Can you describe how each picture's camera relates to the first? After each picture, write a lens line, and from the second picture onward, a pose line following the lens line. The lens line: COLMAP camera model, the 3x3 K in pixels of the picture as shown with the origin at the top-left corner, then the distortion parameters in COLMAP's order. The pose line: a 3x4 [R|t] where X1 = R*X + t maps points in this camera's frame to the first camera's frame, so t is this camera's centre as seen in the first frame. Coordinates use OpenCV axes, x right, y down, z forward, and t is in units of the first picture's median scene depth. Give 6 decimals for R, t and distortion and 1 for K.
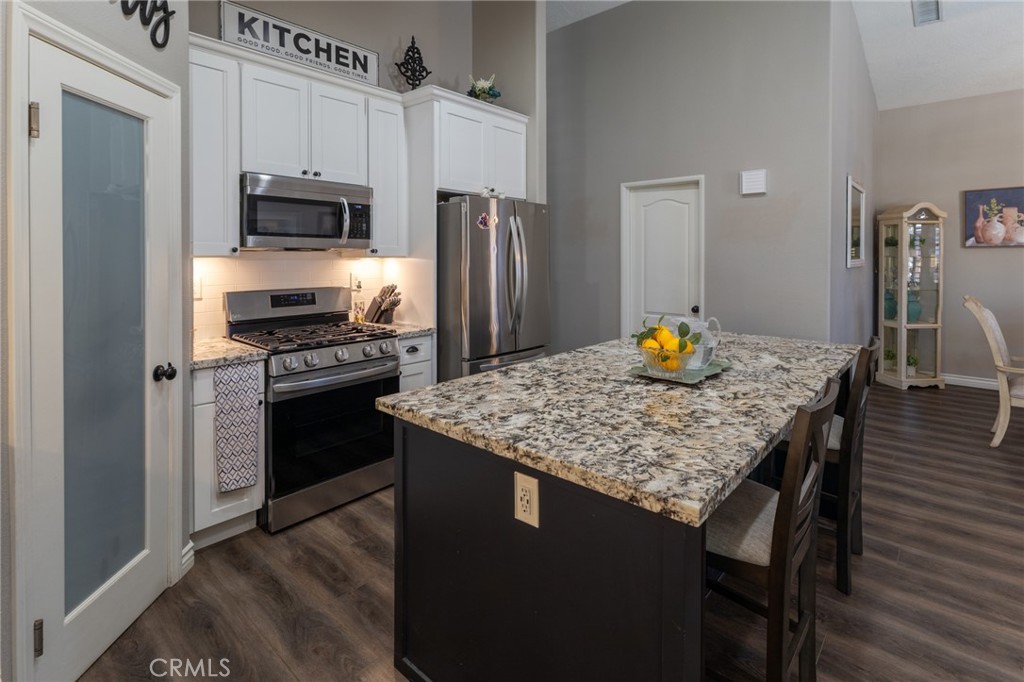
lens RADIAL K [[519.0, 0, 467.1], [0, 519.0, 273.7], [0, 0, 1]] dist [0.004002, -0.001418]
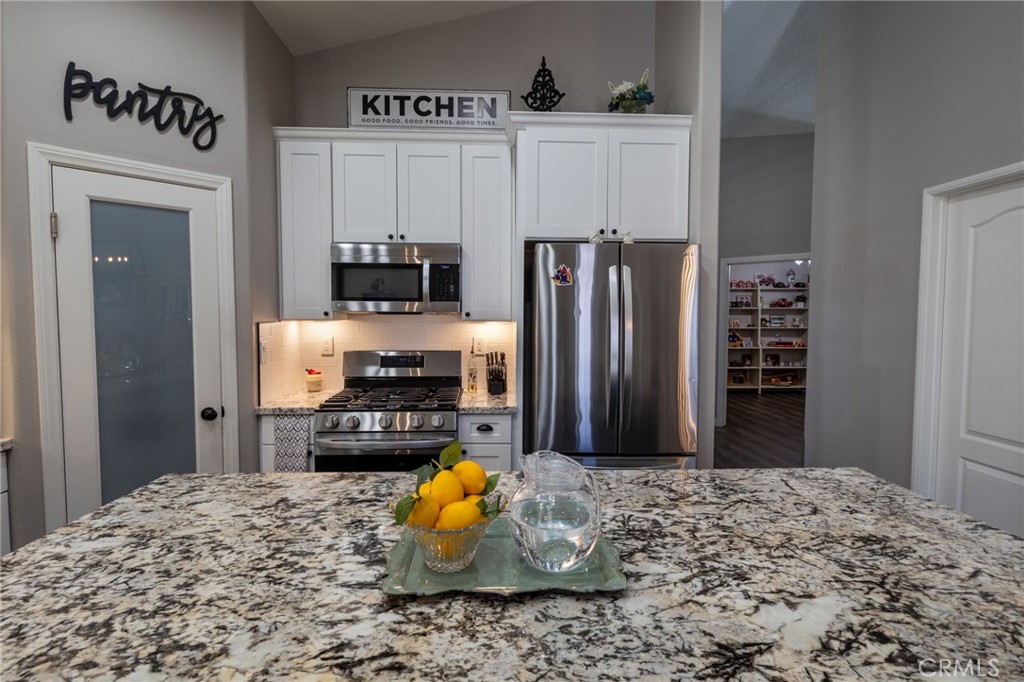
lens RADIAL K [[485.0, 0, 474.4], [0, 485.0, 348.9], [0, 0, 1]] dist [-0.000760, 0.000275]
pose [[0.710882, 0.052809, -0.701326, 0.442429], [-0.025531, 0.998457, 0.049305, -0.025654], [0.702848, -0.017144, 0.711134, 0.406273]]
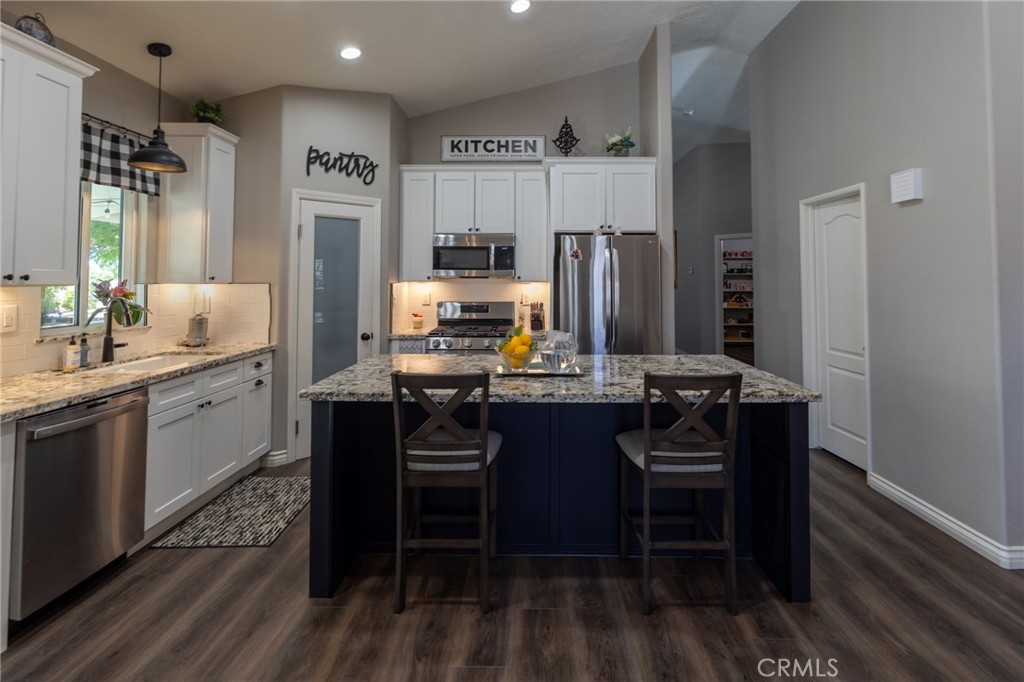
lens RADIAL K [[465.7, 0, 468.5], [0, 465.7, 277.1], [0, 0, 1]] dist [0.002444, 0.000475]
pose [[0.633269, -0.004222, -0.773920, 0.749154], [-0.027368, 0.999238, -0.027845, -0.006444], [0.773448, 0.038814, 0.632670, 0.075958]]
